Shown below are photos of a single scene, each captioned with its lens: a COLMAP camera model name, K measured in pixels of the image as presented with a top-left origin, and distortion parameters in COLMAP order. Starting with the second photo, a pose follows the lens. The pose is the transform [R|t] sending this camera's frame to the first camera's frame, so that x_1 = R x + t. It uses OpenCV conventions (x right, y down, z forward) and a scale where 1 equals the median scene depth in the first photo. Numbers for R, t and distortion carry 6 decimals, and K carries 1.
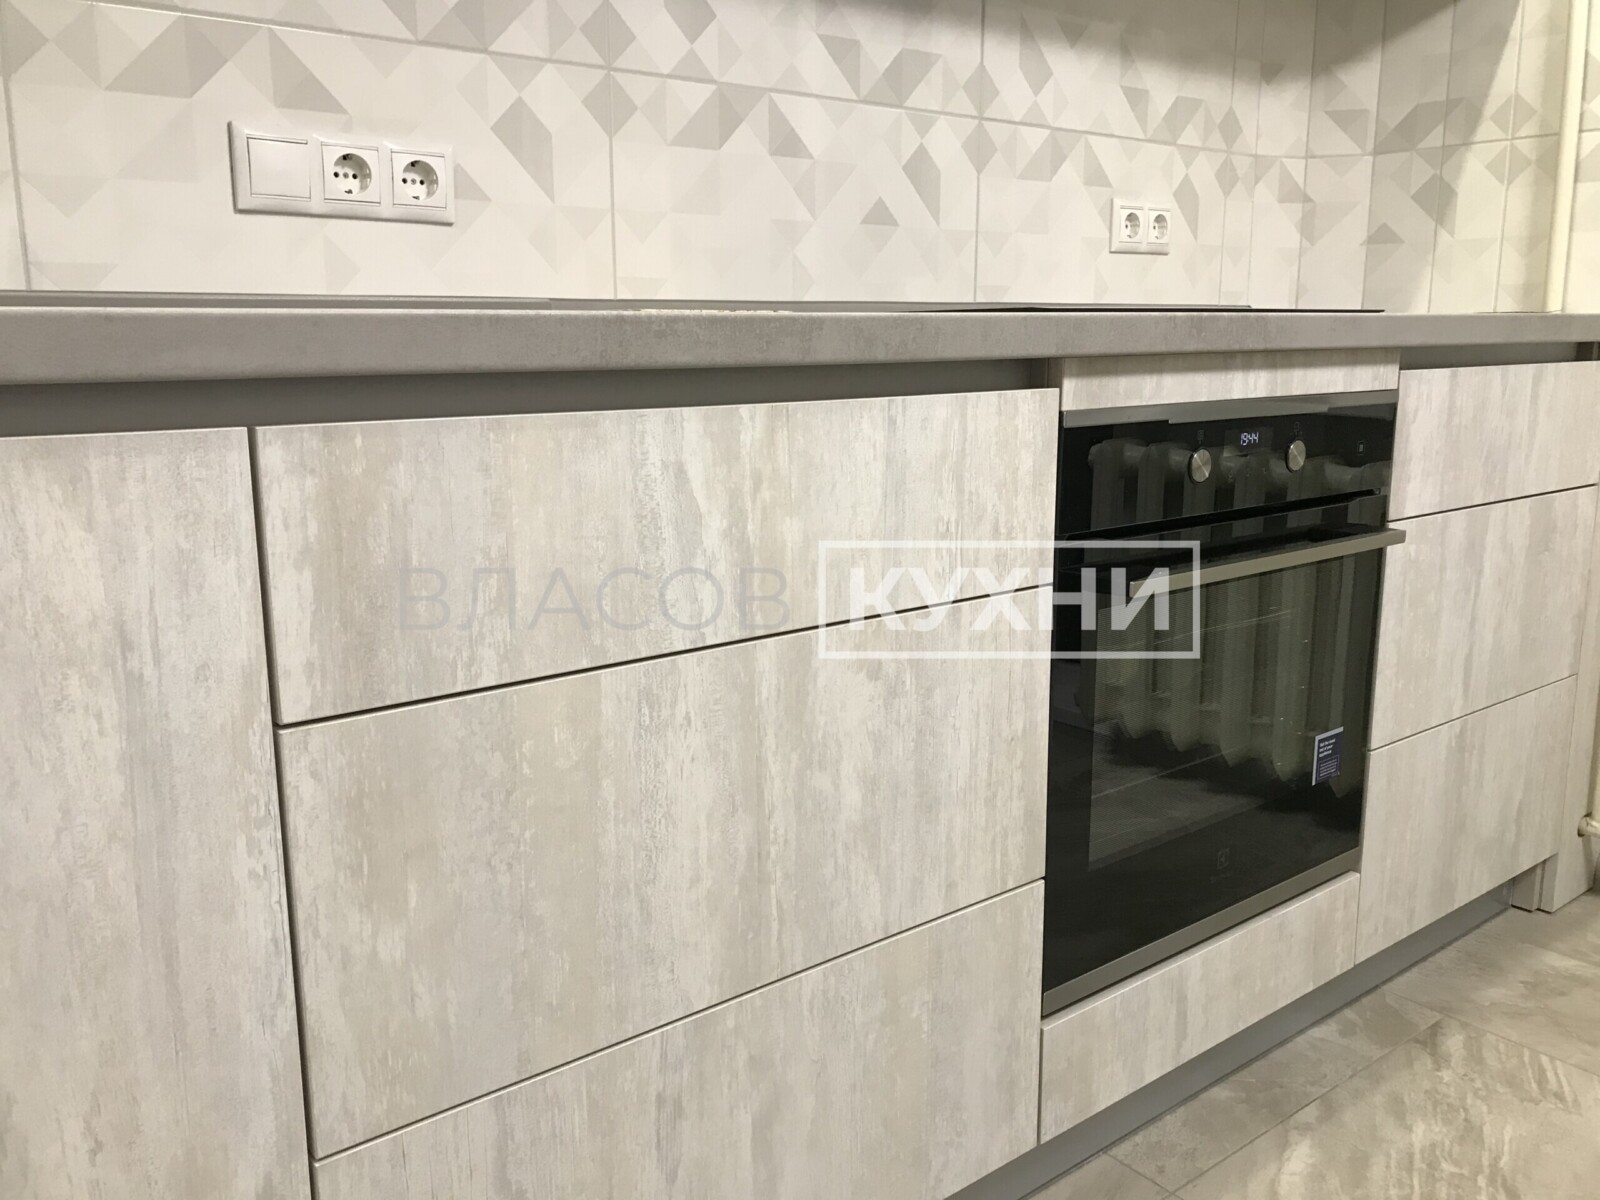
lens RADIAL K [[1306.9, 0, 784.0], [0, 1306.9, 589.6], [0, 0, 1]] dist [0.047332, -0.058118]
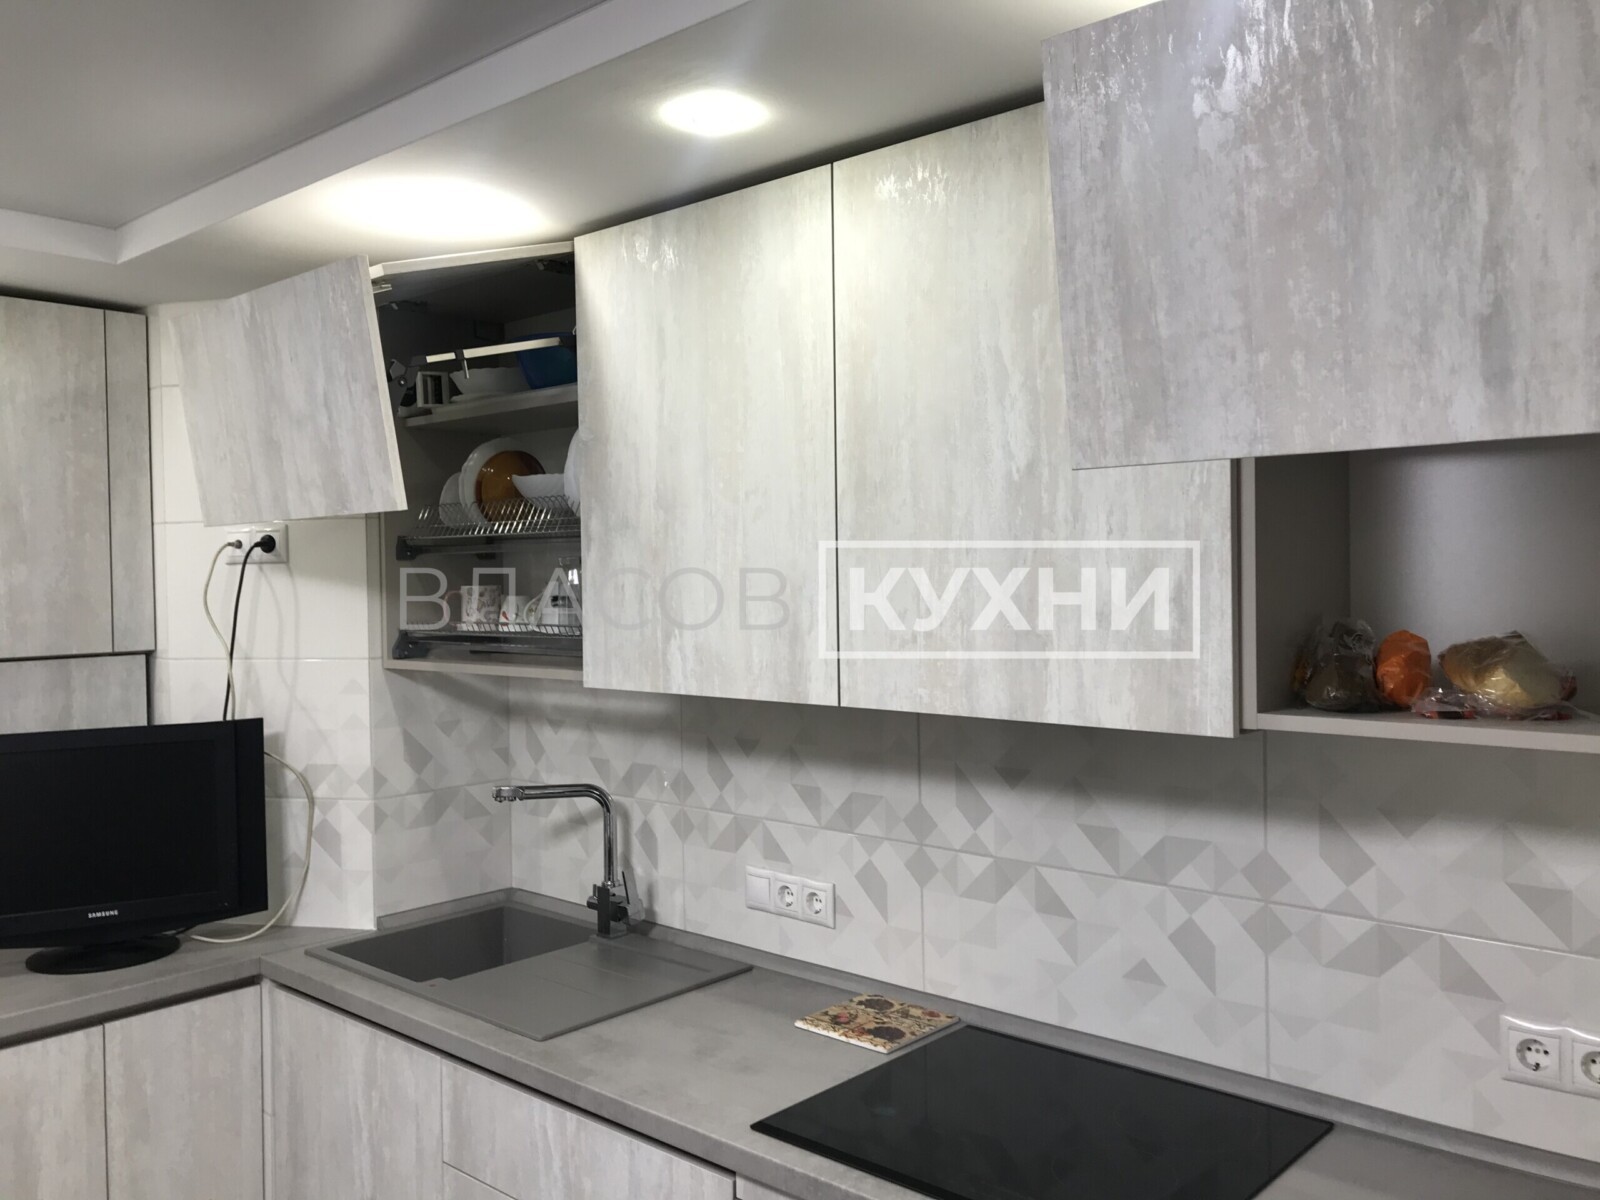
lens RADIAL K [[1306.9, 0, 784.1], [0, 1306.9, 591.8], [0, 0, 1]] dist [0.047332, -0.058118]
pose [[0.163271, 0.020574, -0.986367, 1.505519], [-0.175913, 0.984368, -0.008586, -0.724838], [0.970772, 0.174916, 0.164338, 0.610647]]
